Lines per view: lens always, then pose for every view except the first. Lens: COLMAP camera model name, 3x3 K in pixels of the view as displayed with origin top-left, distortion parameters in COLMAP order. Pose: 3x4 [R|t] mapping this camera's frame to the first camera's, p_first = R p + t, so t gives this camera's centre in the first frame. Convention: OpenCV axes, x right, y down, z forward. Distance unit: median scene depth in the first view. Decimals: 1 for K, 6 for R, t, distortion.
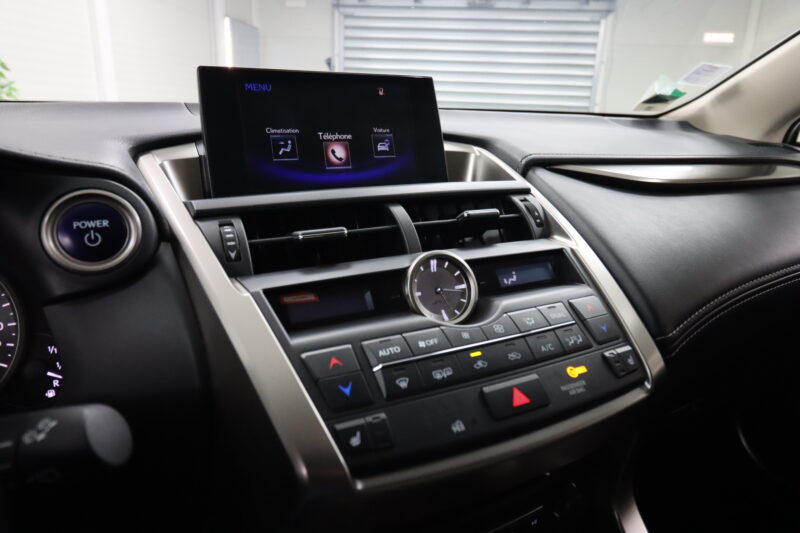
lens RADIAL K [[520.7, 0, 400.0], [0, 520.7, 266.5], [0, 0, 1]] dist [-0.005130, -0.000170]
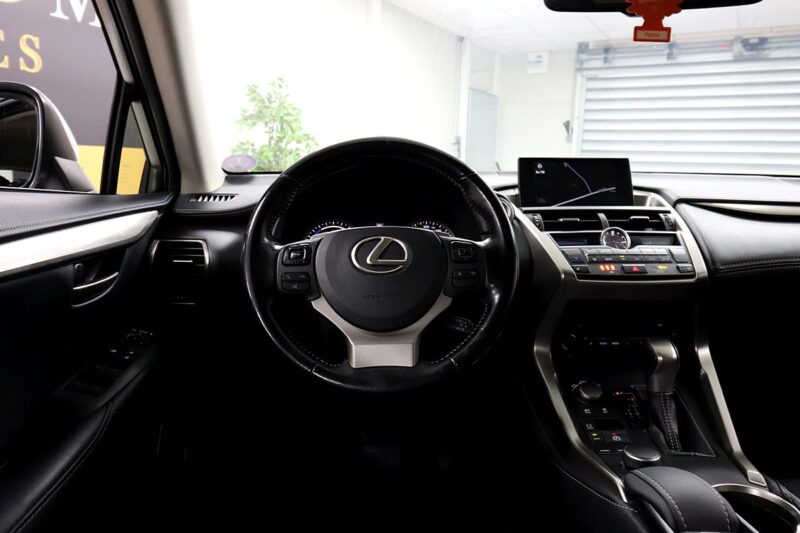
lens RADIAL K [[604.5, 0, 401.3], [0, 604.5, 258.8], [0, 0, 1]] dist [-0.001827, 0.055838]
pose [[0.926031, 0.050730, -0.374023, 0.177212], [-0.105992, 0.986005, -0.128687, 0.496818], [0.362260, 0.158811, 0.918448, -1.698408]]
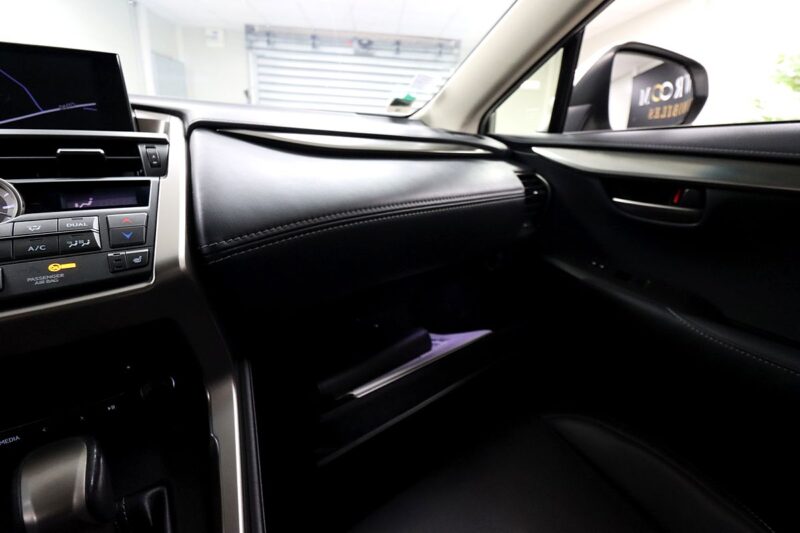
lens RADIAL K [[385.2, 0, 400.0], [0, 385.2, 266.5], [0, 0, 1]] dist [-0.009291, -0.000478]
pose [[0.982420, -0.046330, 0.180844, 0.639084], [0.040240, 0.998497, 0.037203, 0.138040], [-0.182296, -0.029272, 0.982808, 0.023779]]
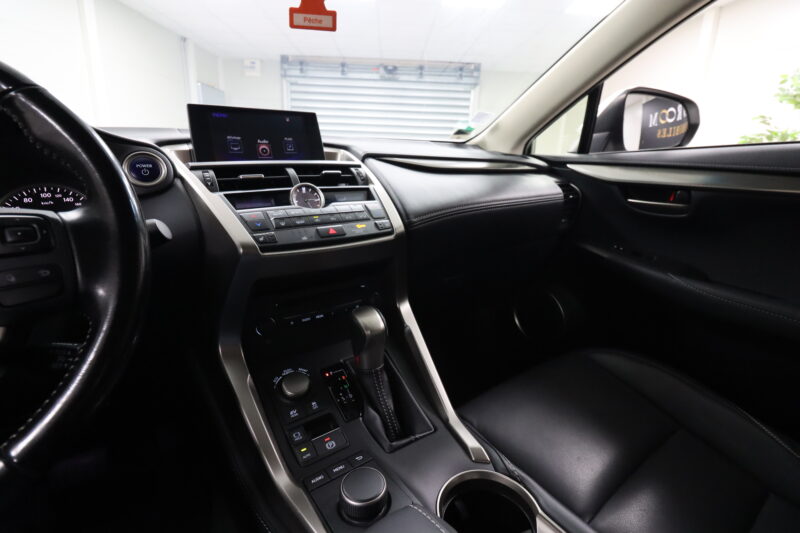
lens RADIAL K [[385.2, 0, 400.0], [0, 385.2, 266.5], [0, 0, 1]] dist [-0.009291, -0.000478]
pose [[0.988654, -0.045718, 0.143081, 0.176332], [0.046954, 0.998883, -0.005274, 0.283363], [-0.142680, 0.011932, 0.989697, -0.559177]]
